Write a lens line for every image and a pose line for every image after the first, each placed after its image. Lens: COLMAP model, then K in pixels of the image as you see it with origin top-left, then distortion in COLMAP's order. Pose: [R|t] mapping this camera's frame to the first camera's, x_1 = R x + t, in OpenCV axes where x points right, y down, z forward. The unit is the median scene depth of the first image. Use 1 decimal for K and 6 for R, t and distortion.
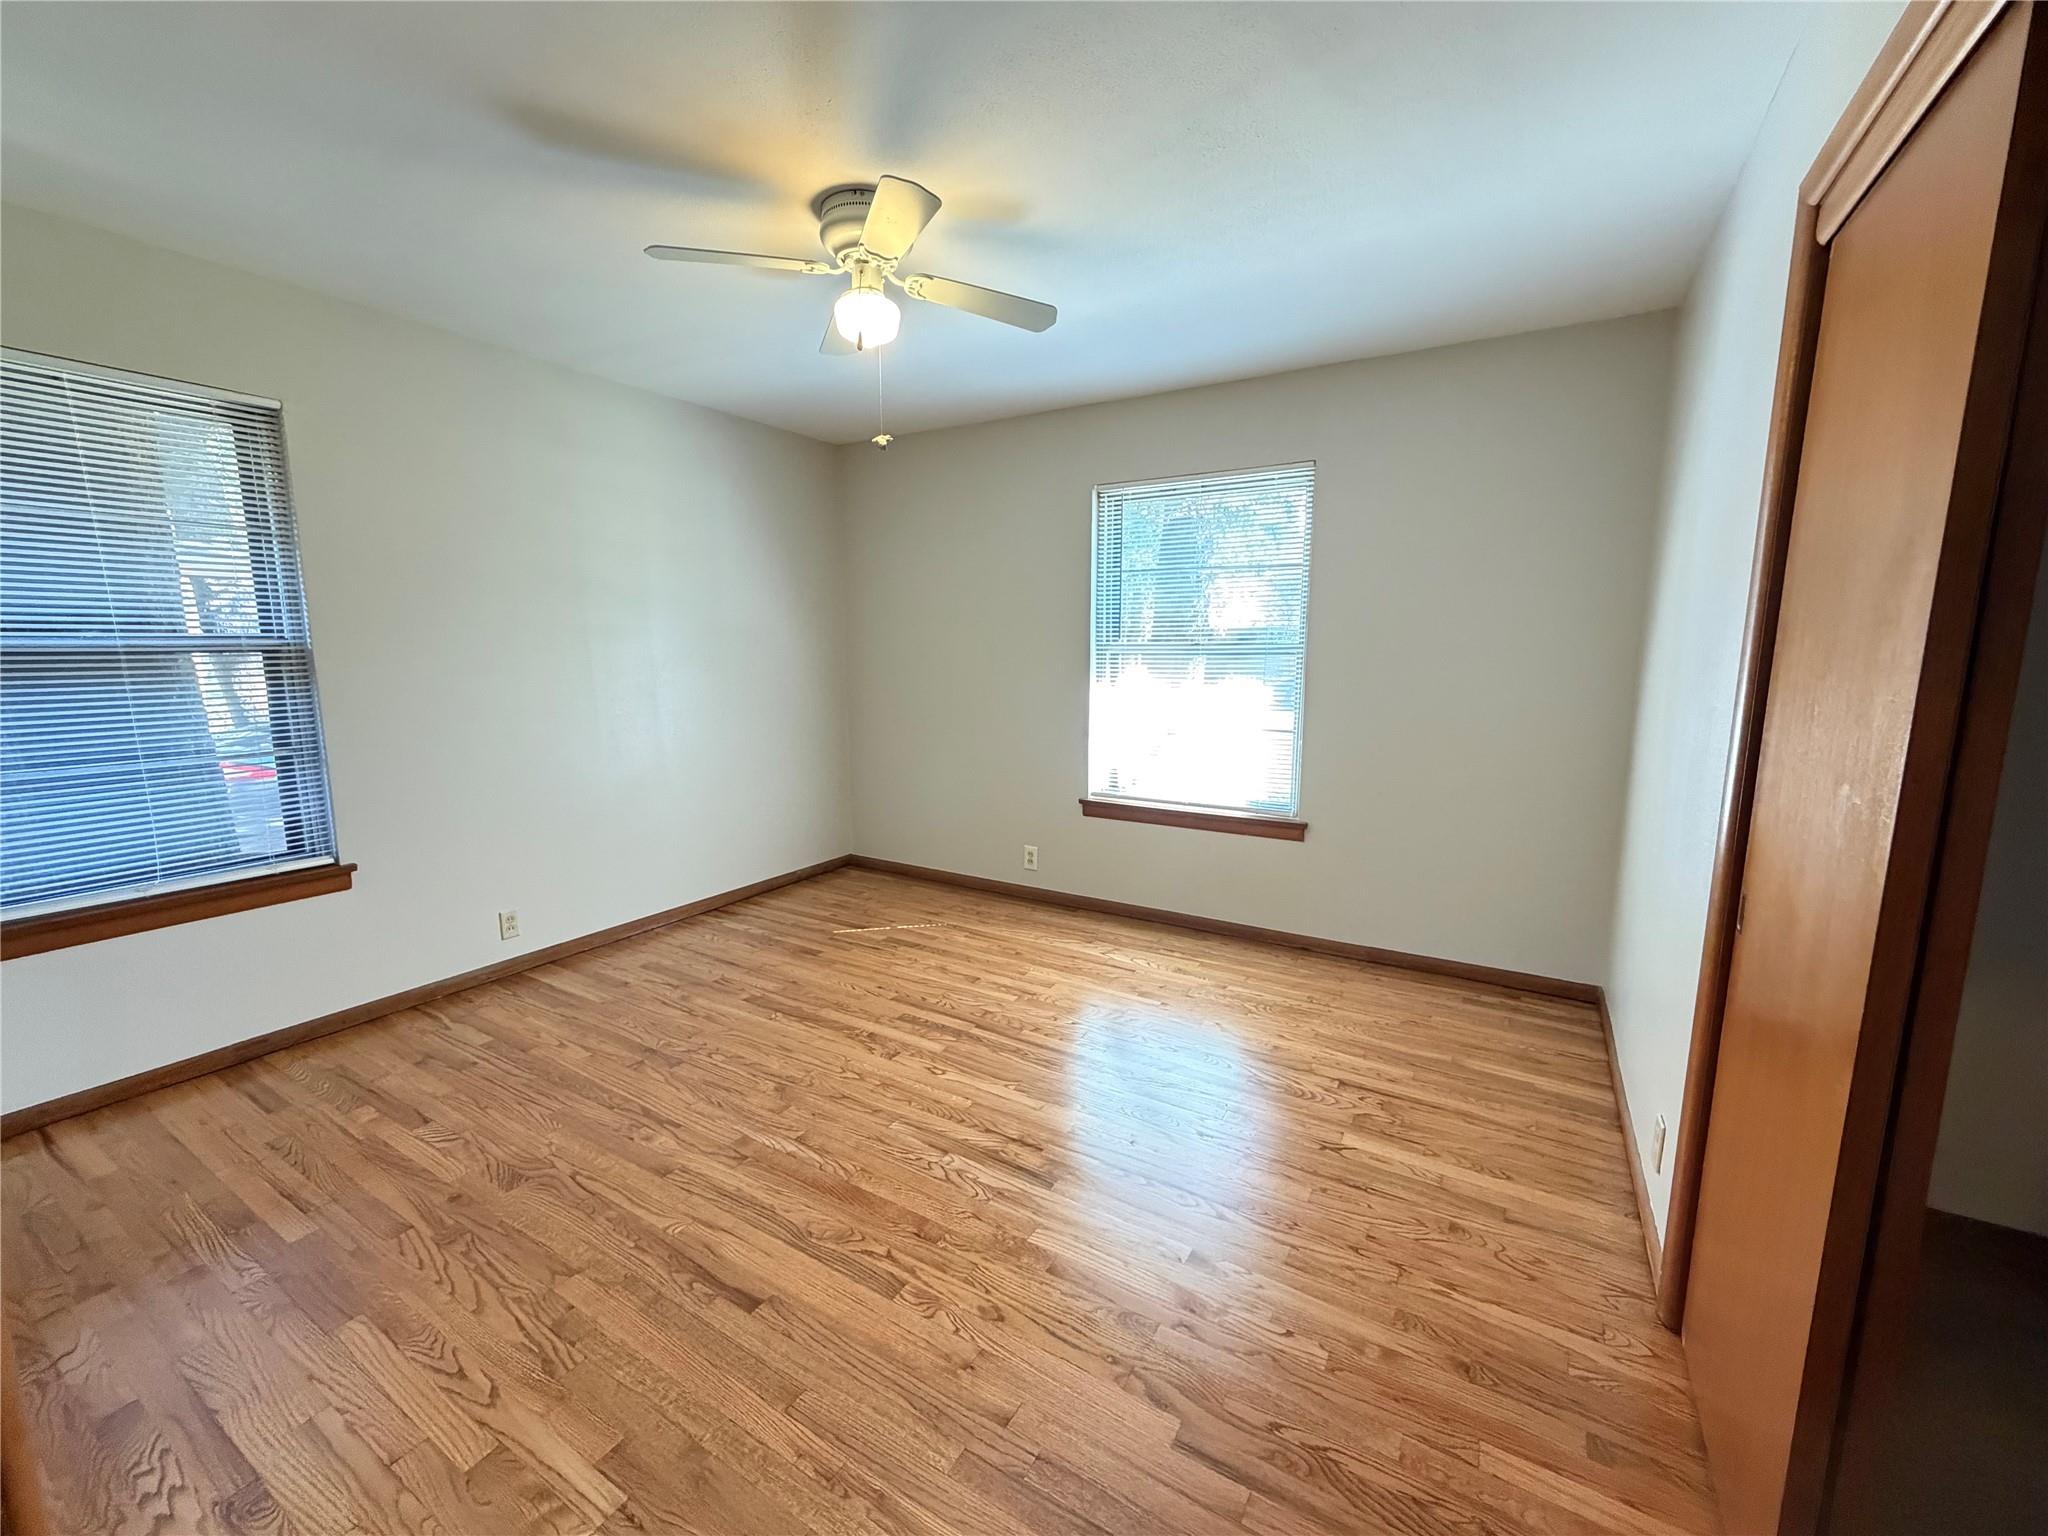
lens RADIAL K [[817.8, 0, 1022.9], [0, 817.8, 766.4], [0, 0, 1]] dist [0.000327, -0.000647]
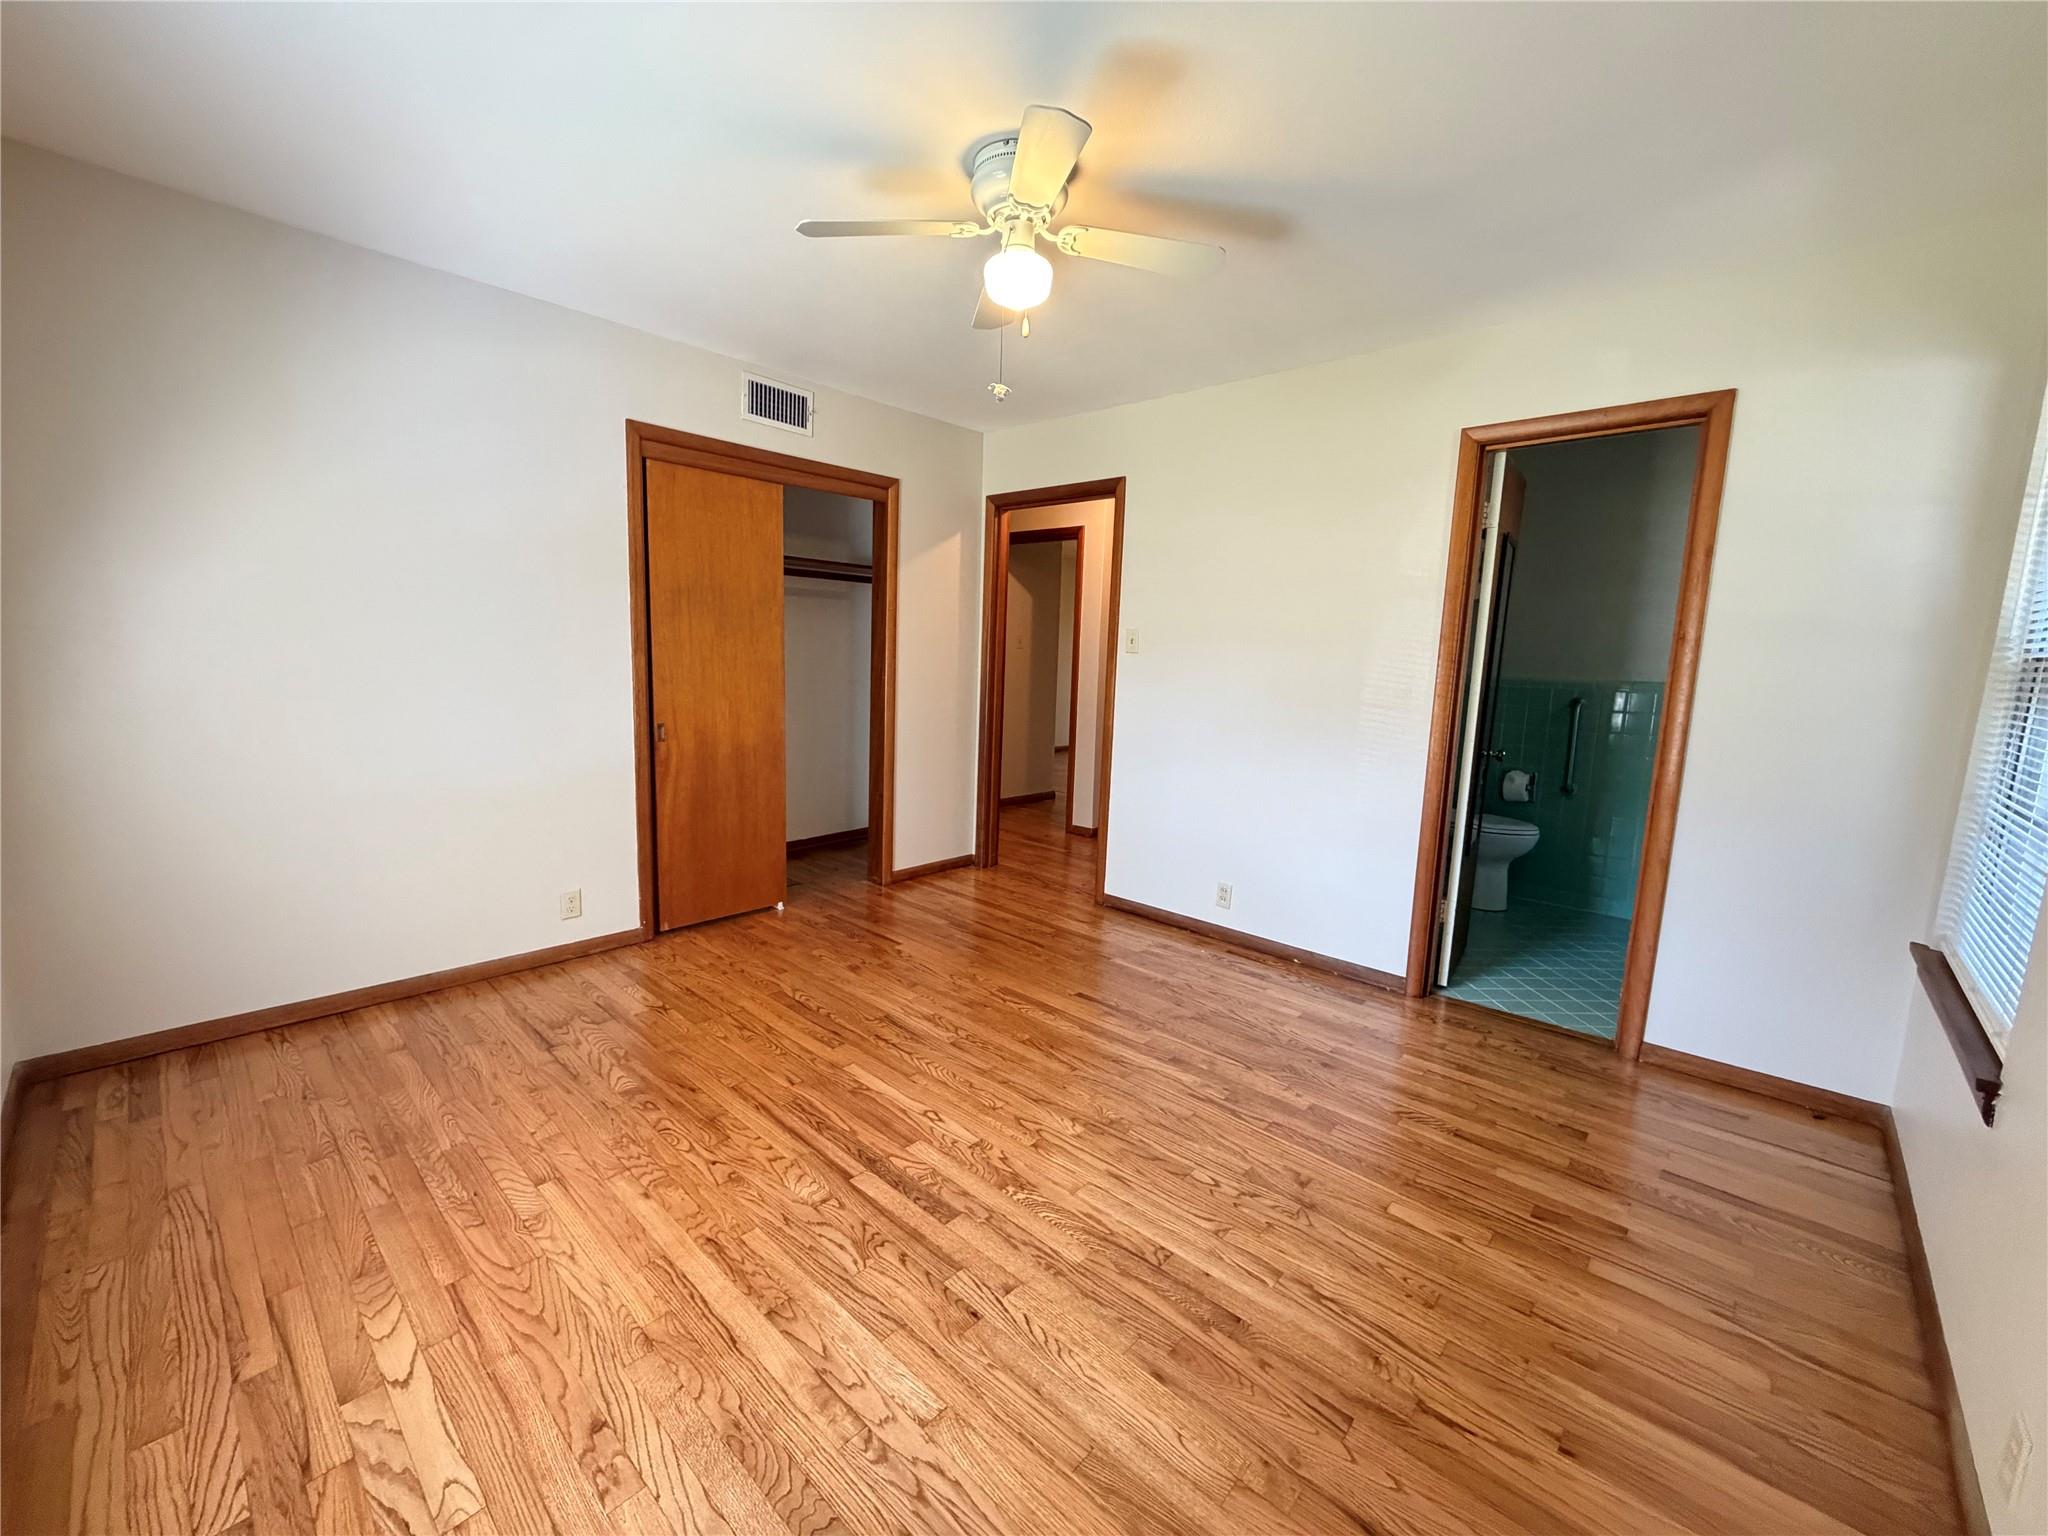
lens RADIAL K [[817.8, 0, 1025.2], [0, 817.8, 769.2], [0, 0, 1]] dist [0.000327, -0.000647]
pose [[-0.979449, -0.062898, 0.191634, -0.325126], [-0.005714, 0.958403, 0.285361, -0.214375], [-0.201611, 0.278402, -0.939066, 1.594960]]
